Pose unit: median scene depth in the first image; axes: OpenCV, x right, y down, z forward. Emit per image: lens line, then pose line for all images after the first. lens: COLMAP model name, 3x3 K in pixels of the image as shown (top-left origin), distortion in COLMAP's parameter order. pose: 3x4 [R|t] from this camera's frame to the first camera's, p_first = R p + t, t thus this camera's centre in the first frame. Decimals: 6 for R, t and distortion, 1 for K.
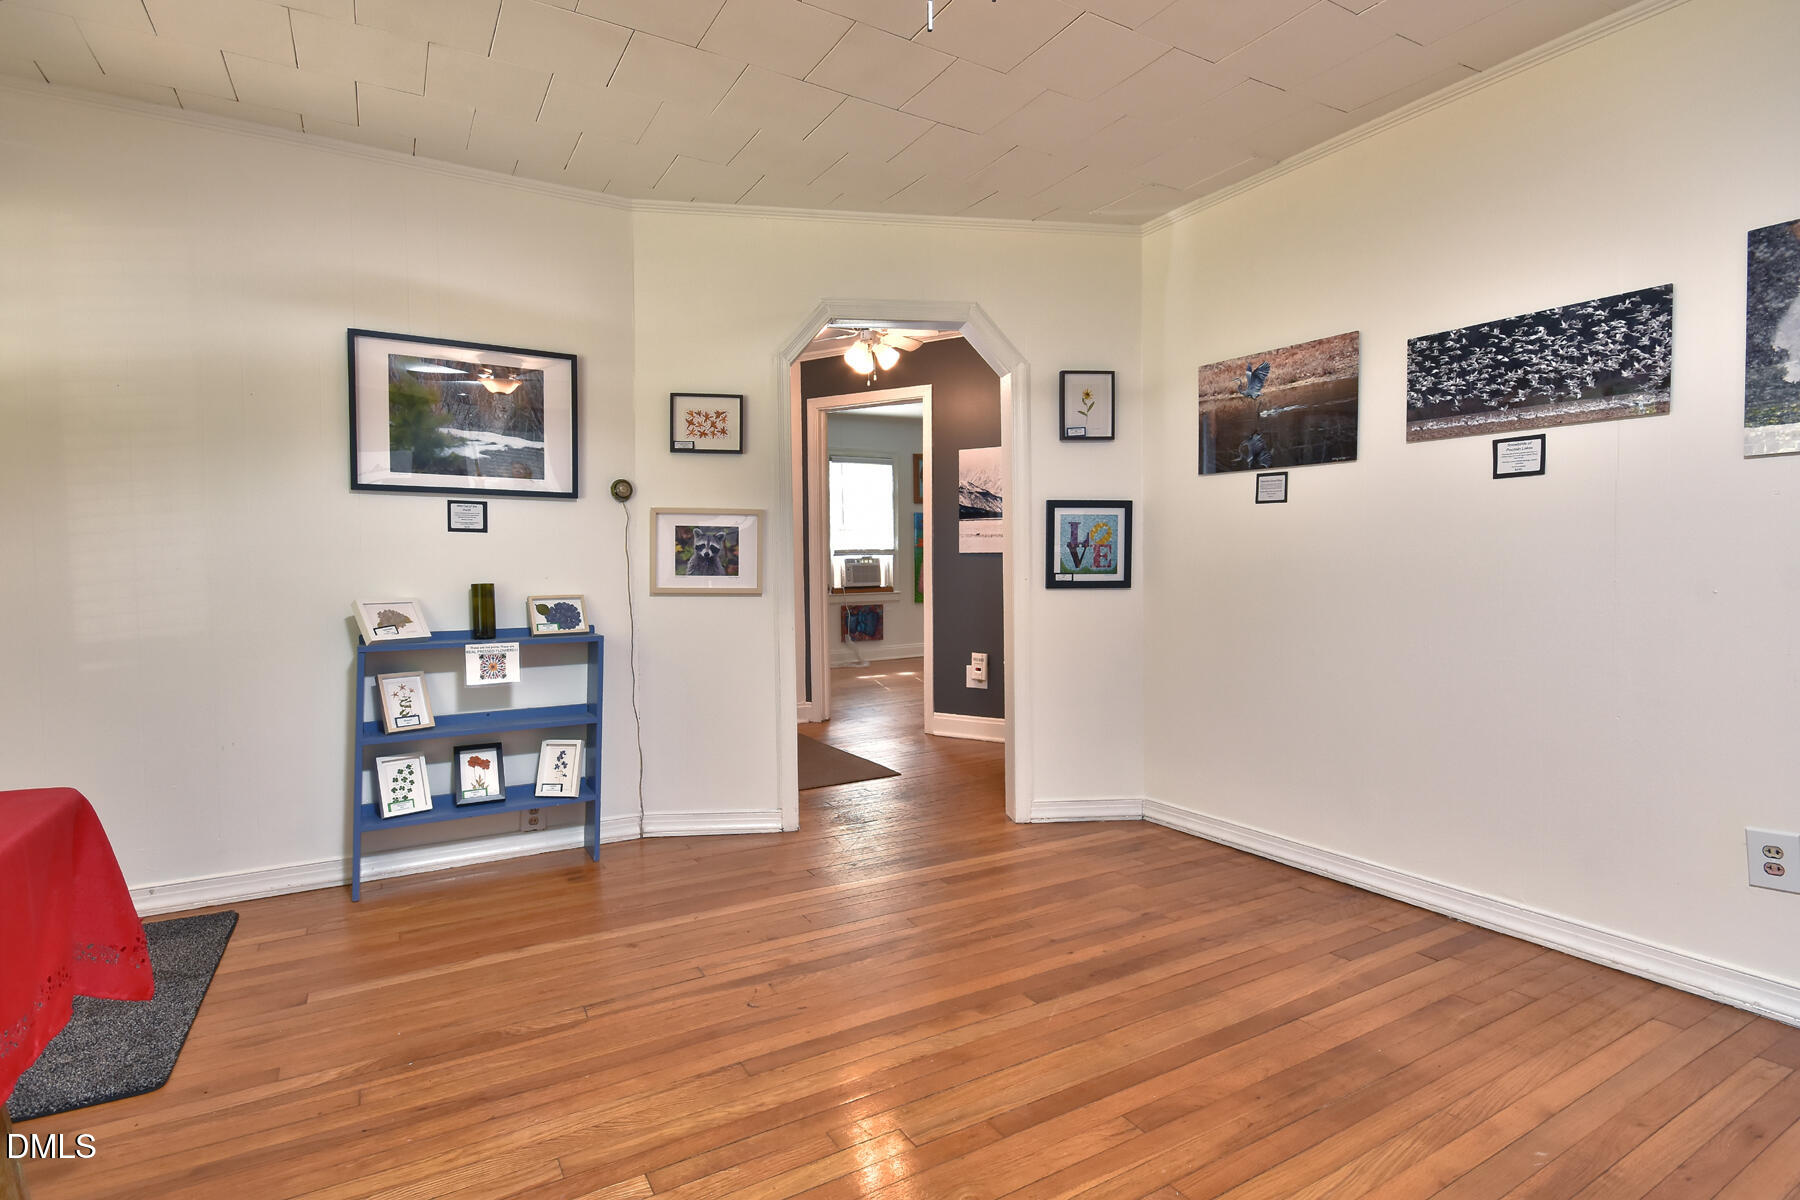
lens RADIAL K [[853.8, 0, 845.2], [0, 853.8, 603.0], [0, 0, 1]] dist [-0.019039, -0.000367]
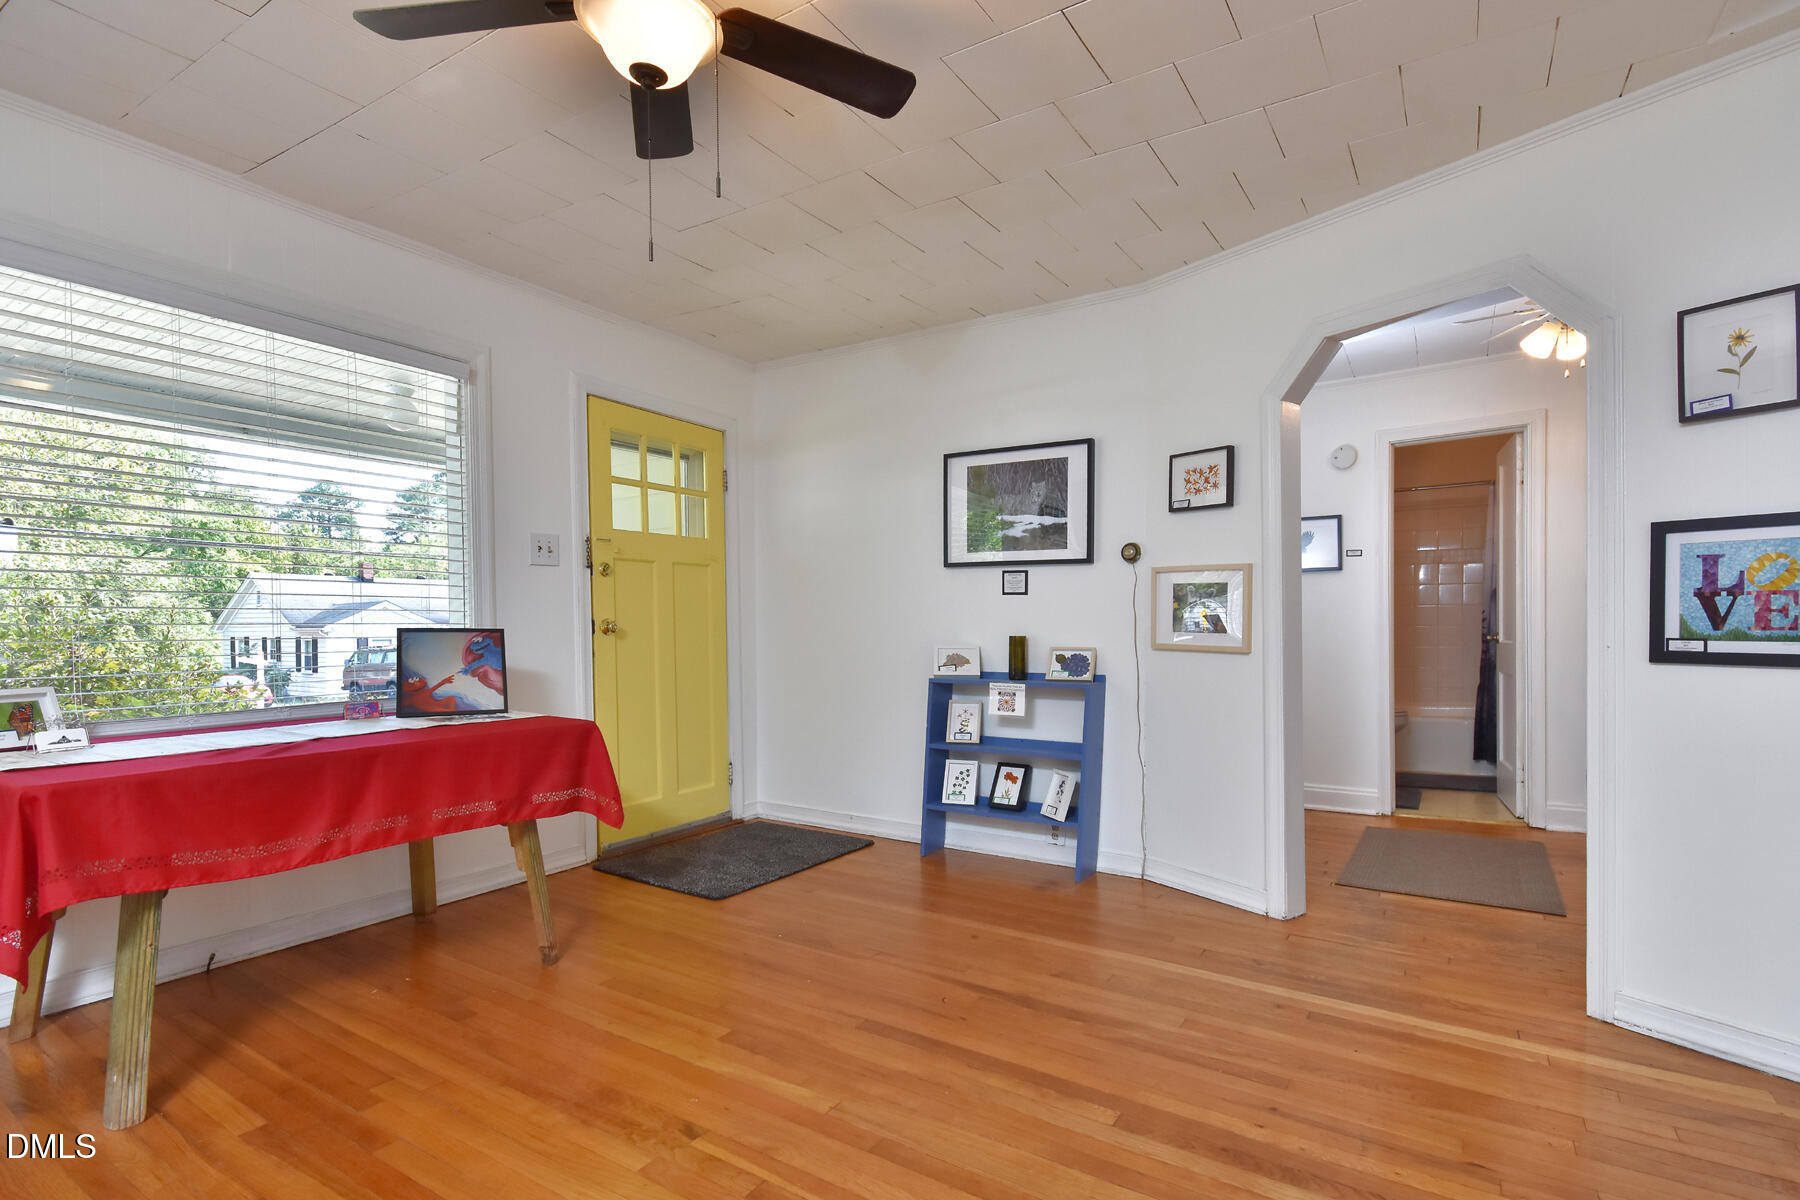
lens RADIAL K [[834.1, 0, 906.8], [0, 834.1, 641.4], [0, 0, 1]] dist [-0.019757, 0.000049]
pose [[0.487197, 0.026072, -0.872903, 0.616160], [-0.040210, 0.999164, 0.007401, -0.018471], [0.872366, 0.031494, 0.487838, 0.276942]]
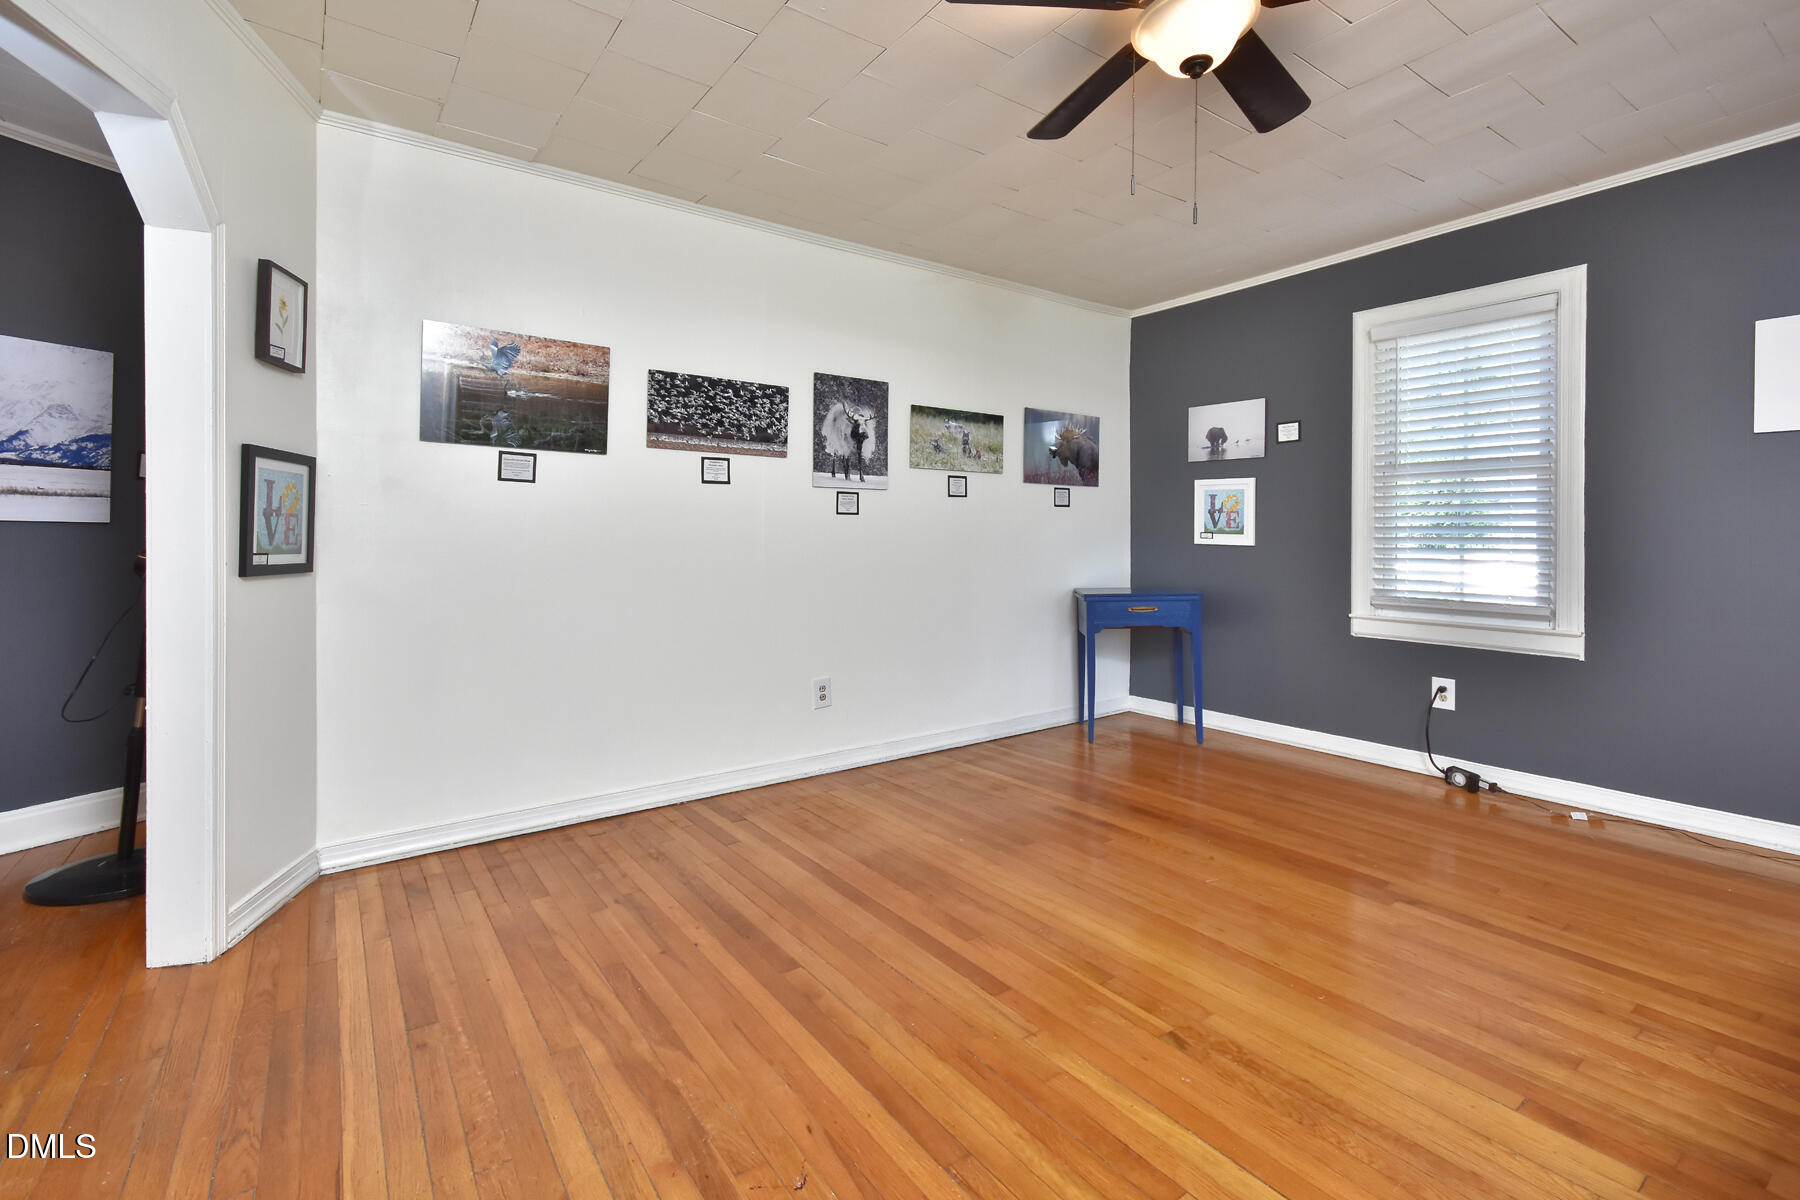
lens RADIAL K [[811.9, 0, 911.1], [0, 811.9, 530.0], [0, 0, 1]] dist [0.000314, 0.000015]
pose [[-0.134106, 0.016732, 0.990826, -0.563745], [0.042238, 0.999045, -0.011154, -0.030716], [-0.990066, 0.040354, -0.134685, 0.709339]]
